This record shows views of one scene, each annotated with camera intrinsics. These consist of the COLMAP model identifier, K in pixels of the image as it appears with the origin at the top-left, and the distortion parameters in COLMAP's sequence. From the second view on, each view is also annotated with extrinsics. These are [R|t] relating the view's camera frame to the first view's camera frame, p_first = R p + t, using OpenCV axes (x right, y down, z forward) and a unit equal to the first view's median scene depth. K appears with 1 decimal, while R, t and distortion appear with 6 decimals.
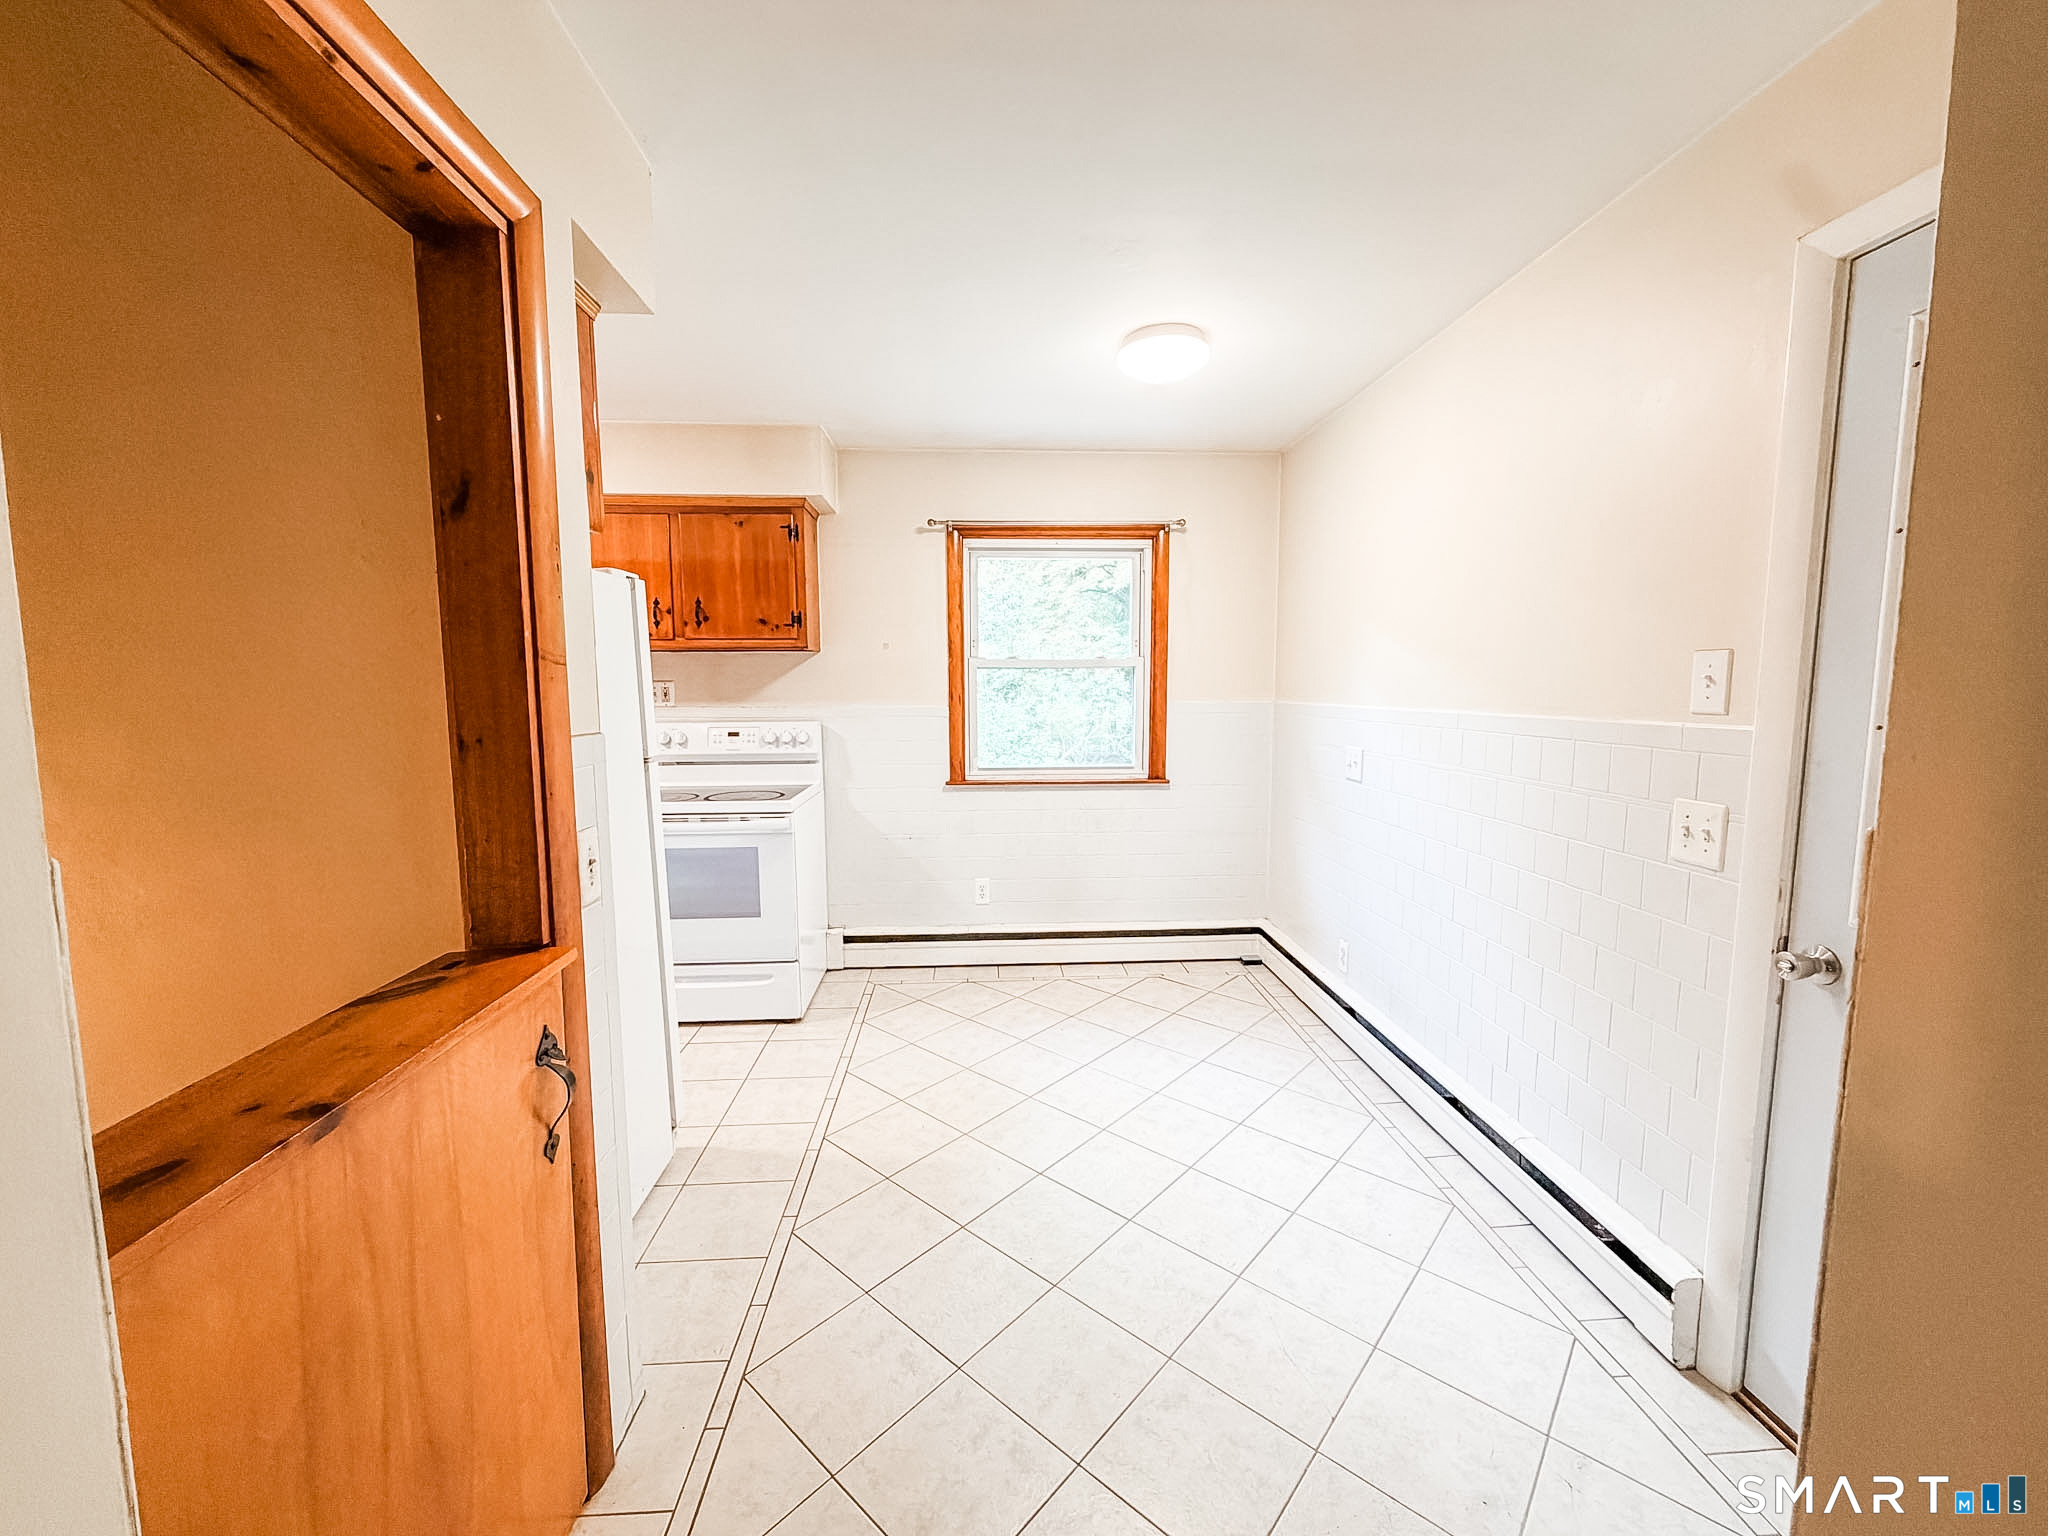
lens RADIAL K [[819.6, 0, 1023.8], [0, 819.6, 765.0], [0, 0, 1]] dist [-0.000852, -0.000201]
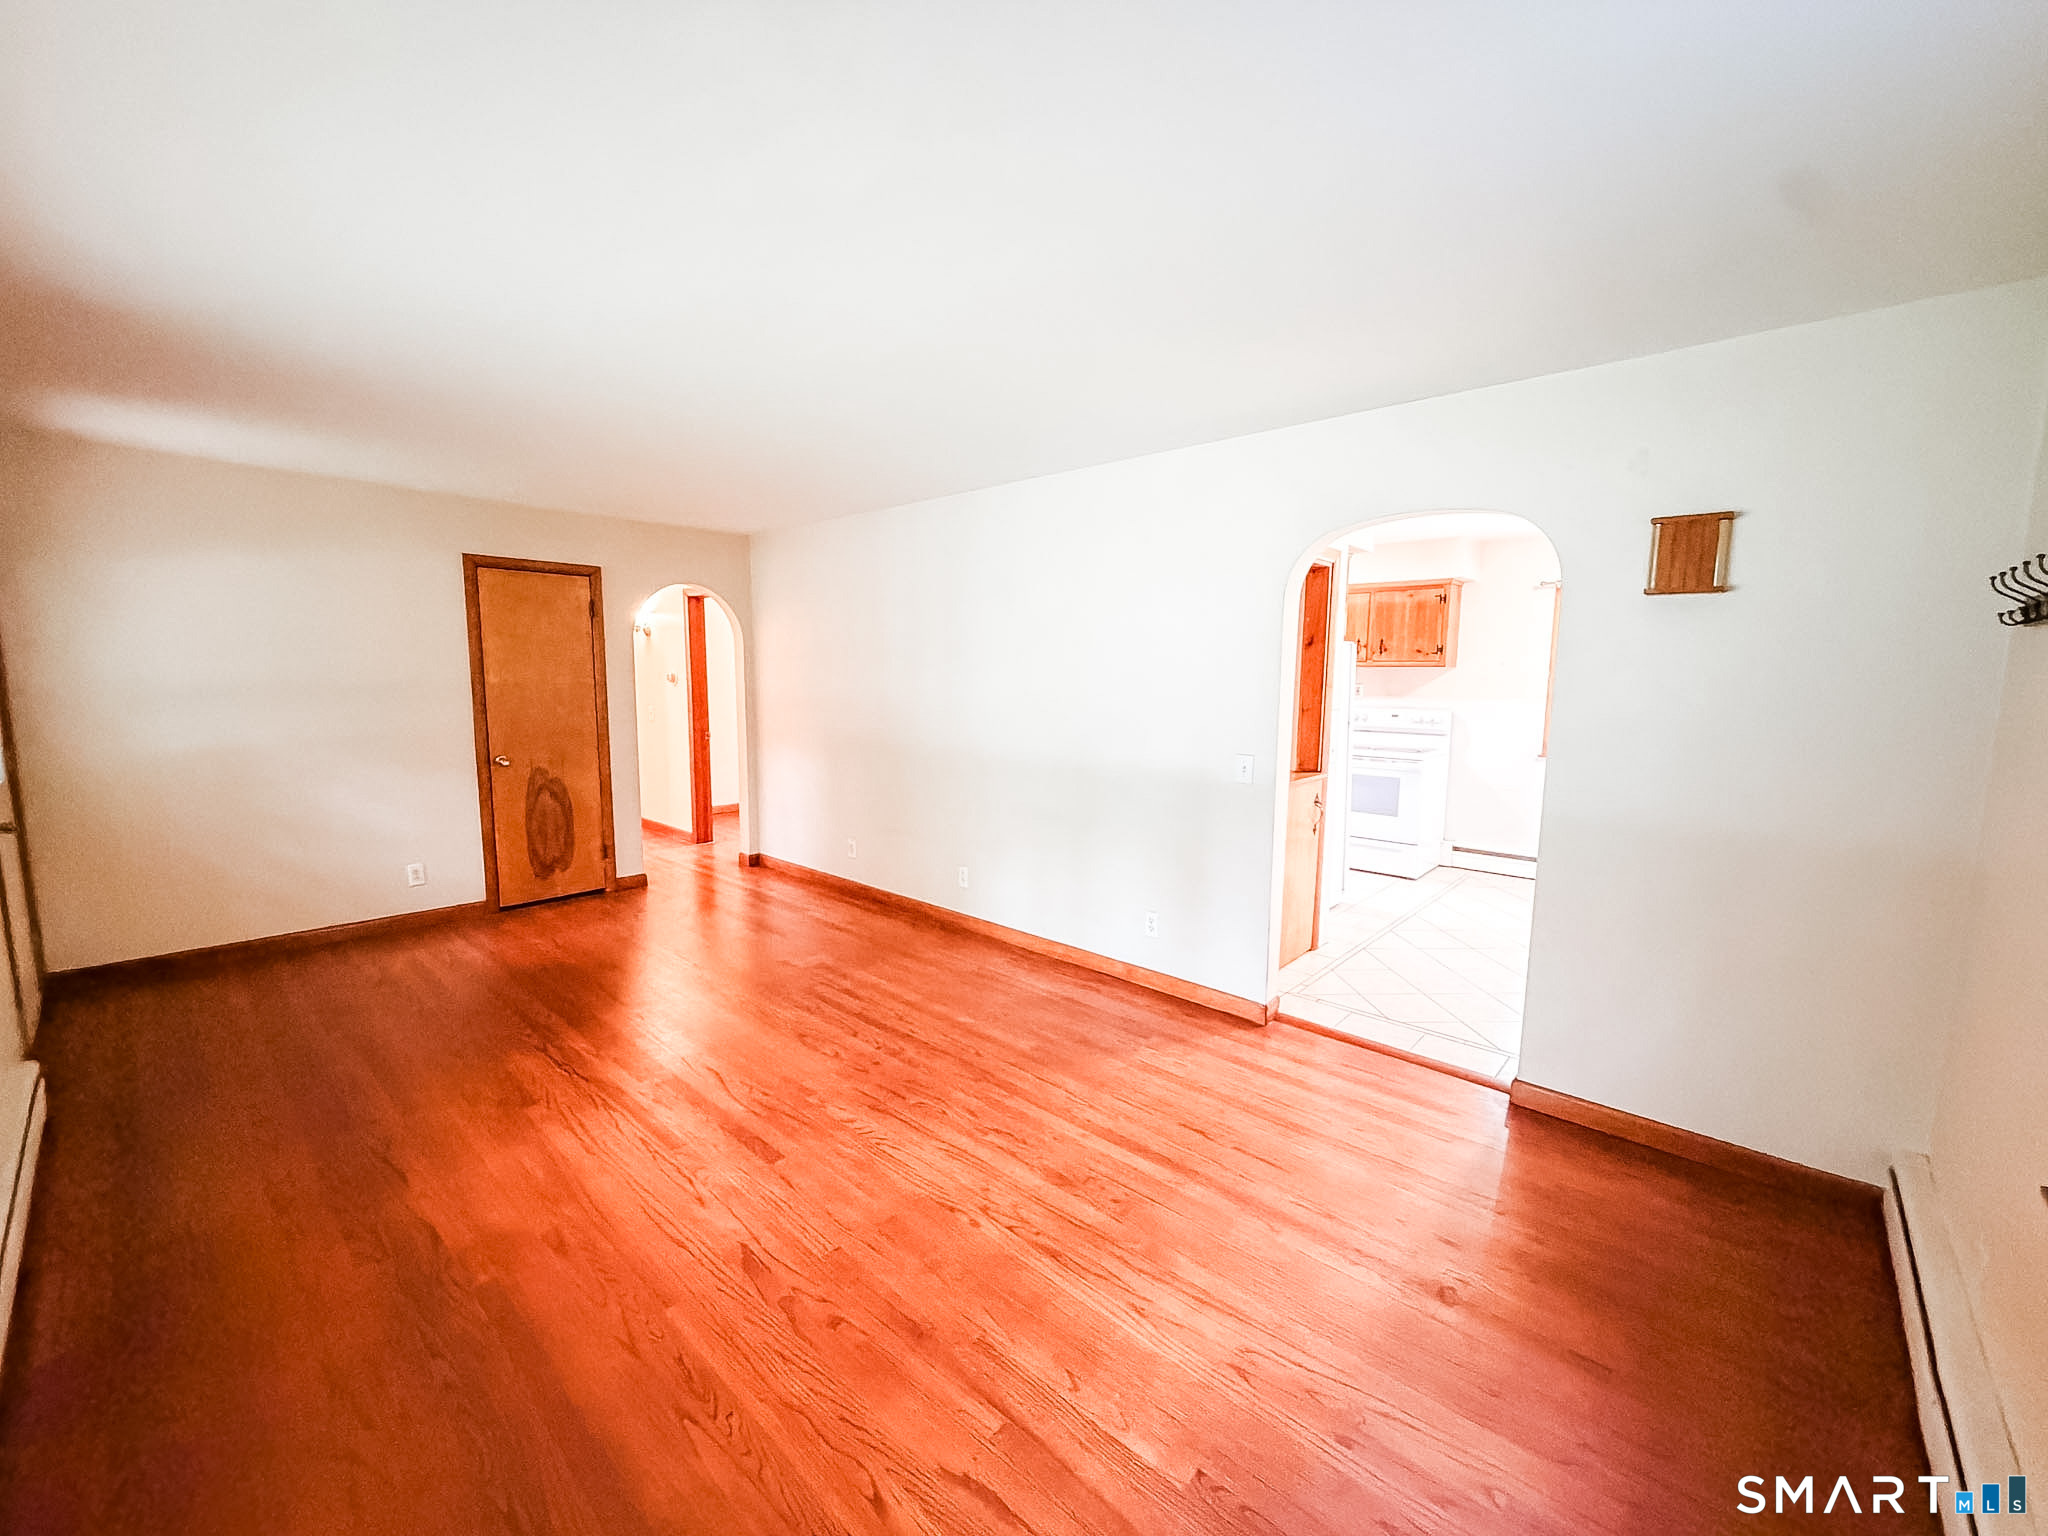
lens RADIAL K [[819.6, 0, 1022.9], [0, 819.6, 762.9], [0, 0, 1]] dist [-0.000852, -0.000201]
pose [[0.701457, 0.093605, -0.706538, 0.341616], [-0.082375, 0.995342, 0.050084, 0.042351], [0.707935, 0.023069, 0.705901, -0.811698]]
